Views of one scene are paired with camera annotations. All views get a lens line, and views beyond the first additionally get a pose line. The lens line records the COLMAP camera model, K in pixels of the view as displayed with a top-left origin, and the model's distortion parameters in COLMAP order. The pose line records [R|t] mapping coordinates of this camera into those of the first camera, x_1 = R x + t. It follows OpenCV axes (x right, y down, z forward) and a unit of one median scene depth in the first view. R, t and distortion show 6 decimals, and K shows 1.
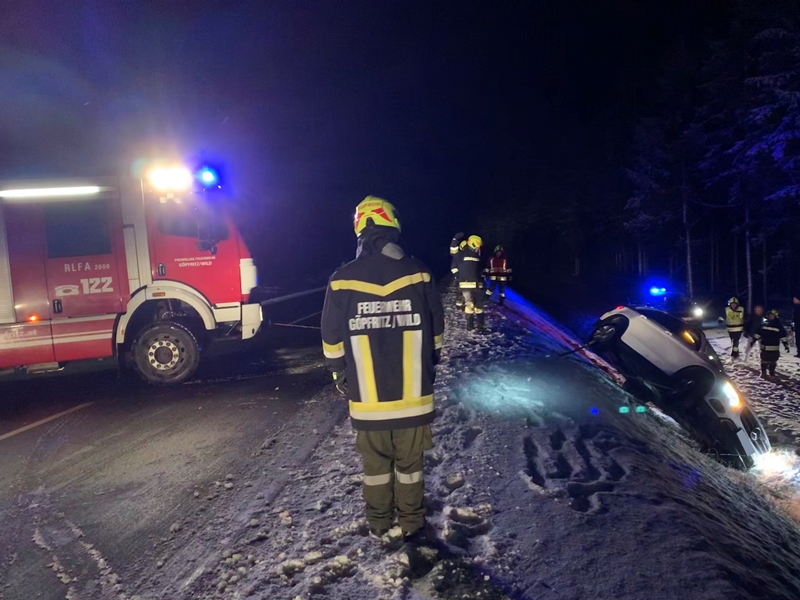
lens RADIAL K [[651.2, 0, 411.8], [0, 651.2, 297.1], [0, 0, 1]] dist [-0.001873, 0.049287]
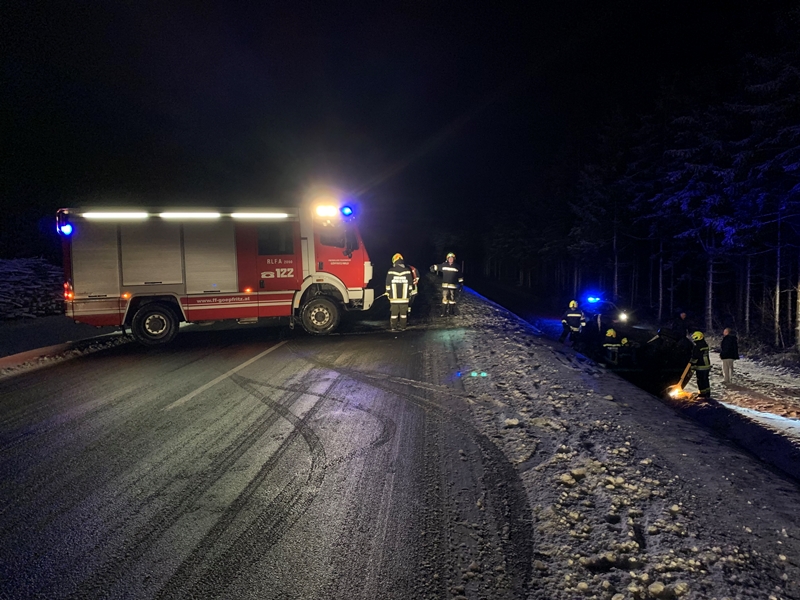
lens RADIAL K [[614.4, 0, 400.0], [0, 614.4, 300.0], [0, 0, 1]] dist [0.043125, -0.000532]
pose [[0.995669, 0.049978, 0.078389, -0.291096], [-0.049747, 0.998750, -0.004895, 0.042167], [-0.078535, 0.000974, 0.996911, -0.567482]]
